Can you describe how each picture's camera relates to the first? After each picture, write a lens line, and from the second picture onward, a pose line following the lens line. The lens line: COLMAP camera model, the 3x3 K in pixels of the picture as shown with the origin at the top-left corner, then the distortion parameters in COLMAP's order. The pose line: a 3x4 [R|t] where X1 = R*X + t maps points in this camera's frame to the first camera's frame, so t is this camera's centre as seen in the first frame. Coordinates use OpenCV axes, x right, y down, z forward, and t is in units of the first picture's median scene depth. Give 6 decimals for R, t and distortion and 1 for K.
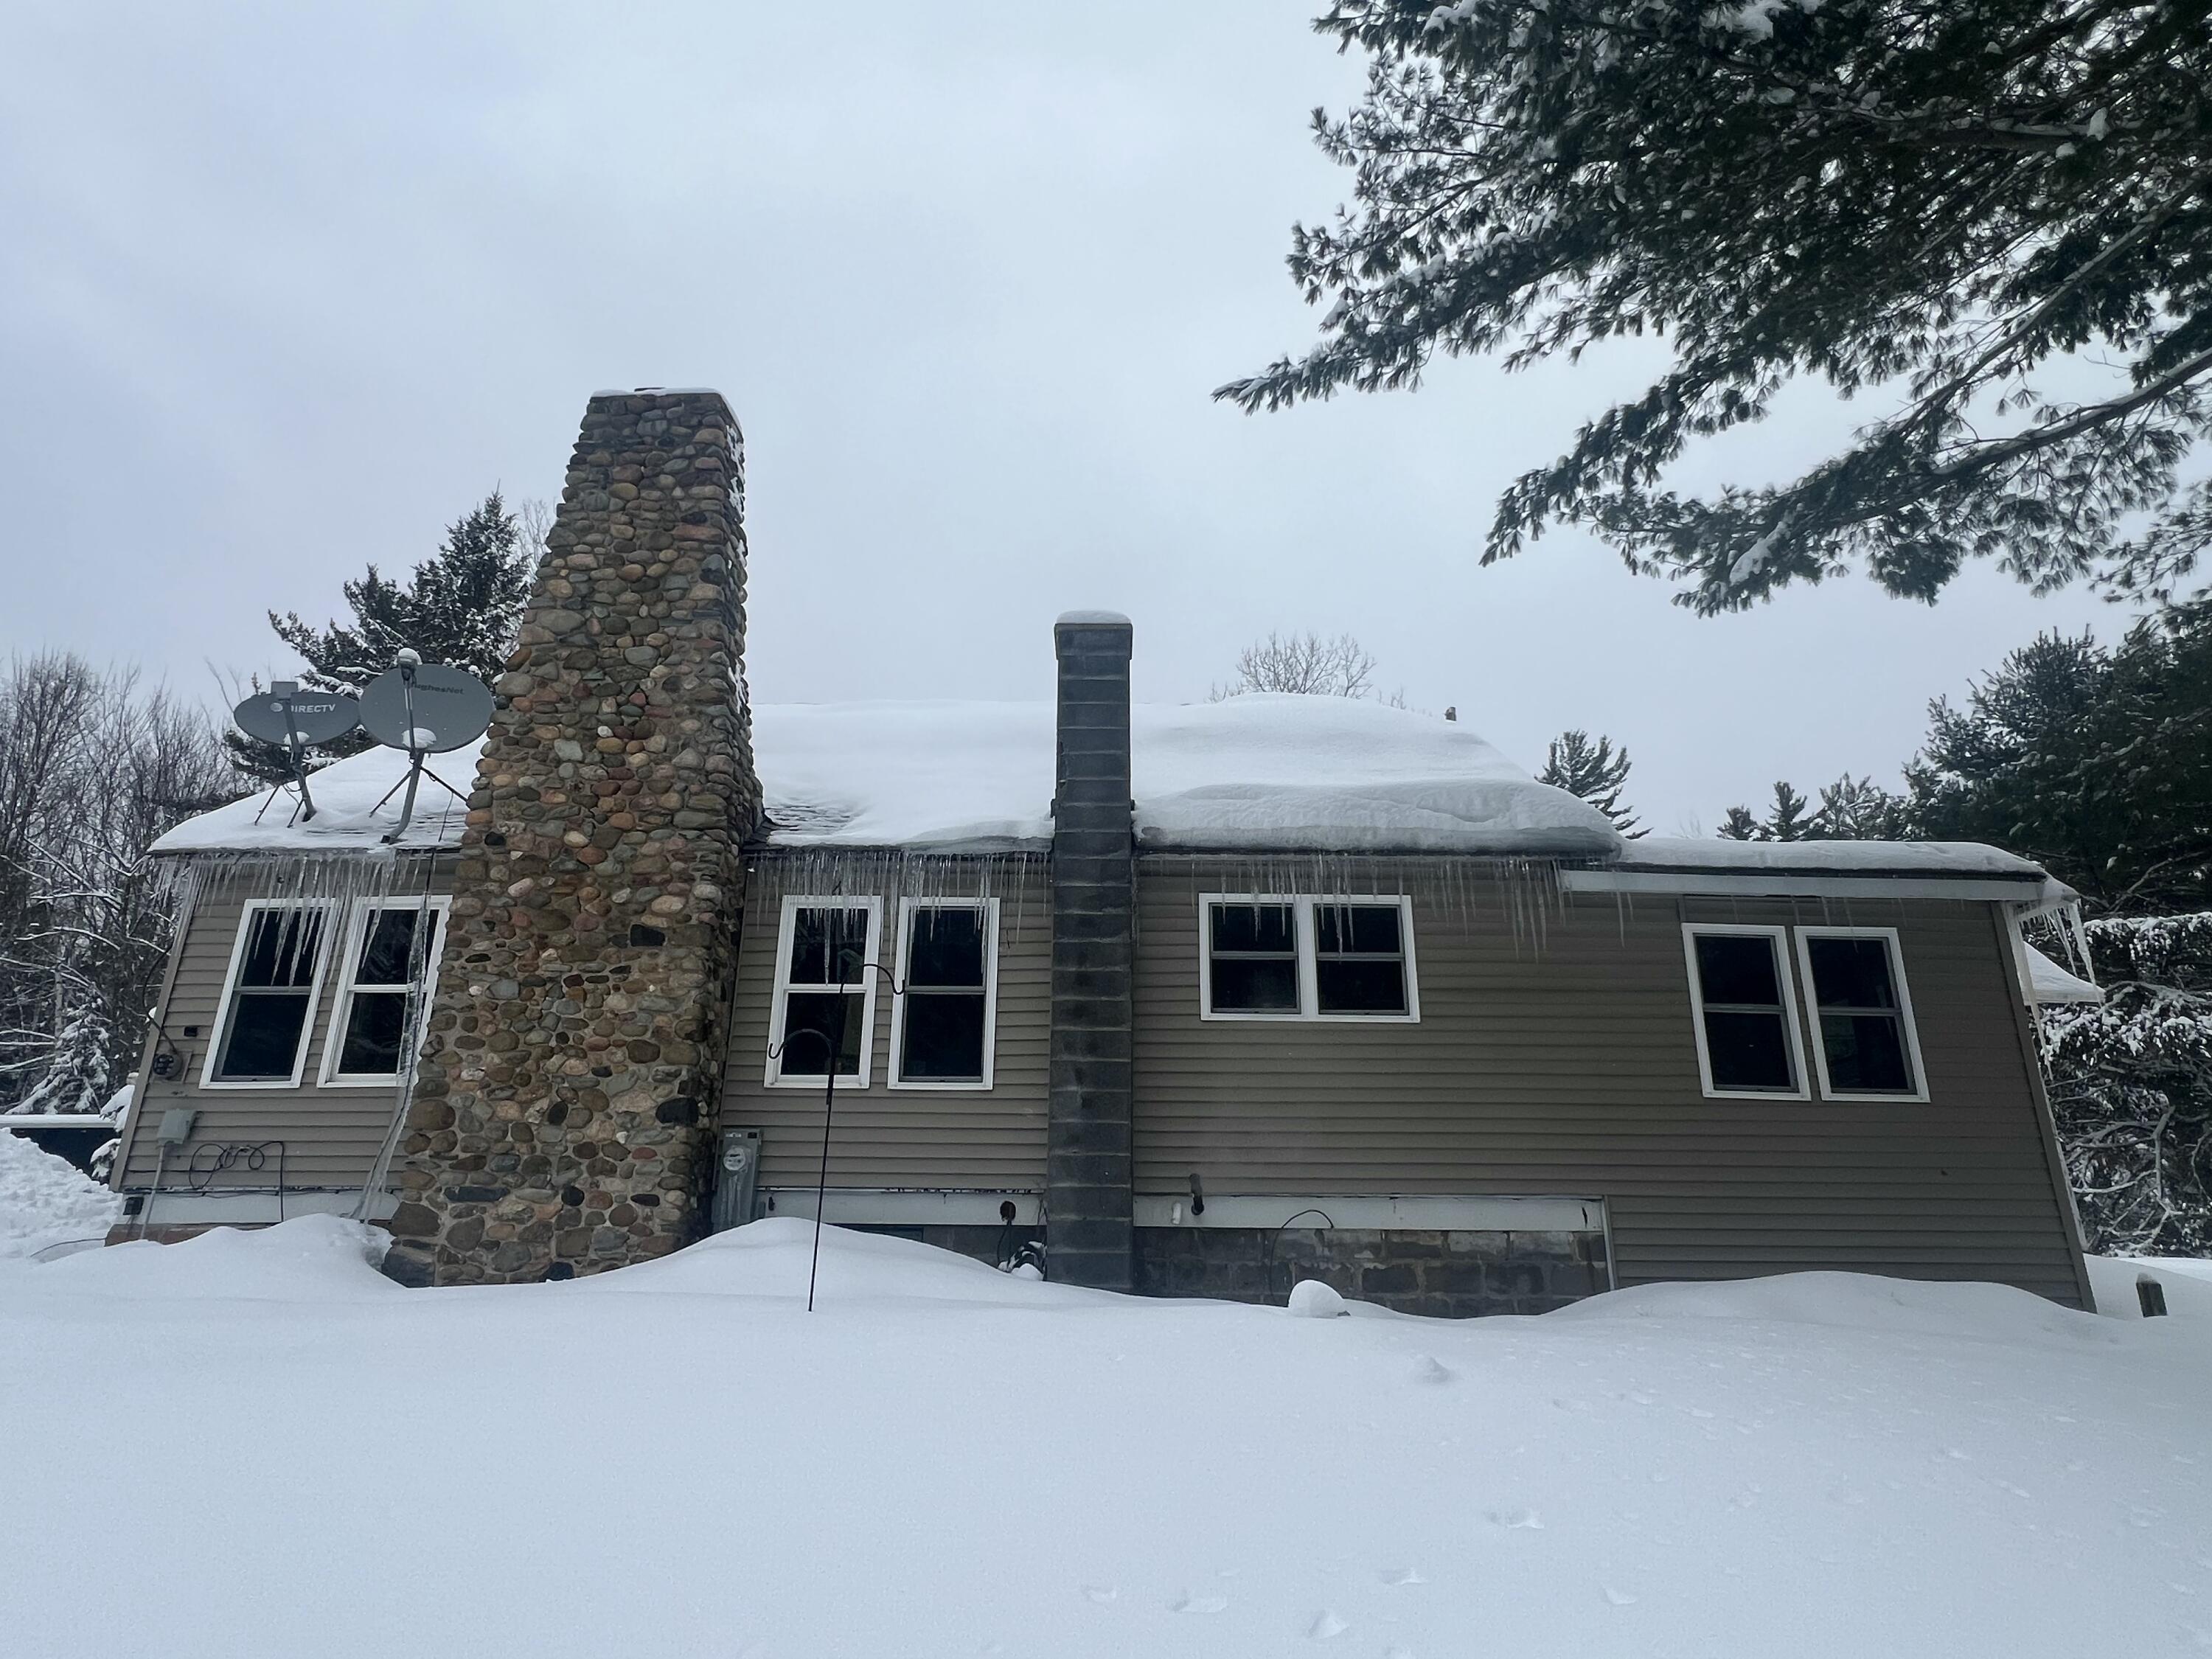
lens RADIAL K [[1177.4, 0, 1106.0], [0, 1177.4, 829.5], [0, 0, 1]] dist [-0.001050, 0.000767]
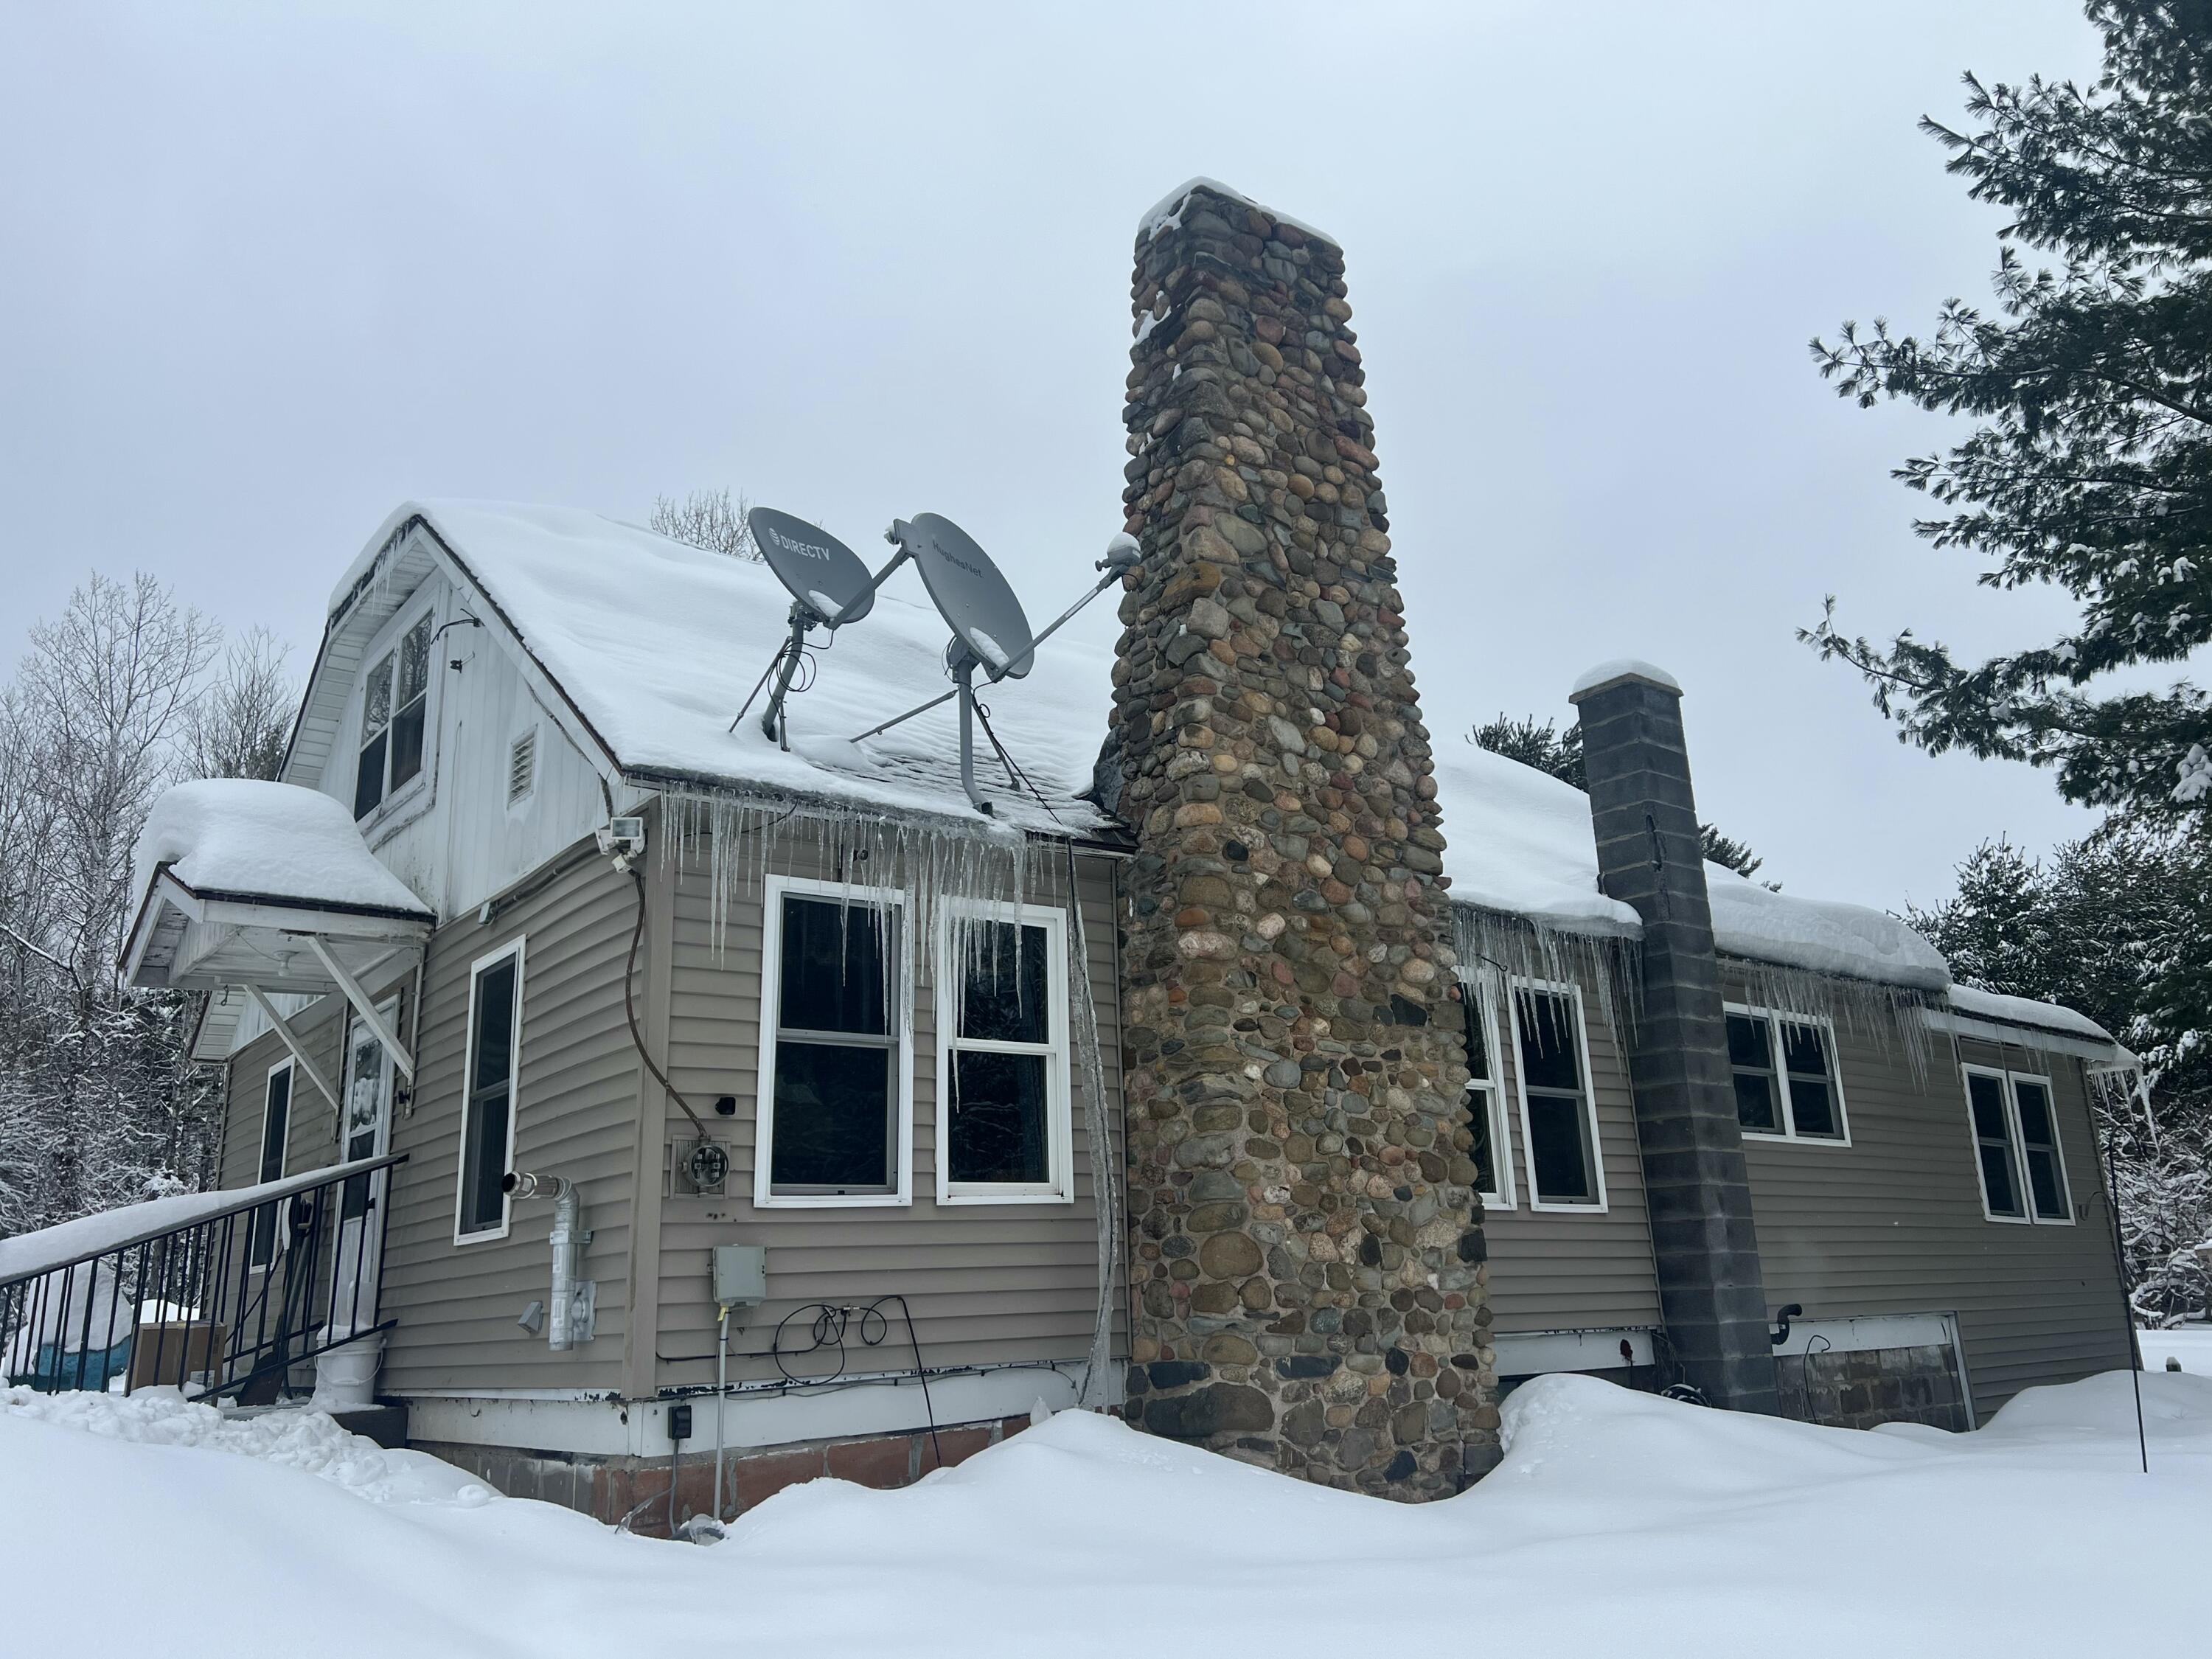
lens RADIAL K [[1651.9, 0, 1101.1], [0, 1651.9, 836.0], [0, 0, 1]] dist [0.143872, -0.304653]
pose [[0.777151, 0.138707, 0.613838, -1.176114], [-0.167562, 0.985804, -0.010617, 0.022996], [-0.606597, -0.094605, 0.789361, 0.278654]]
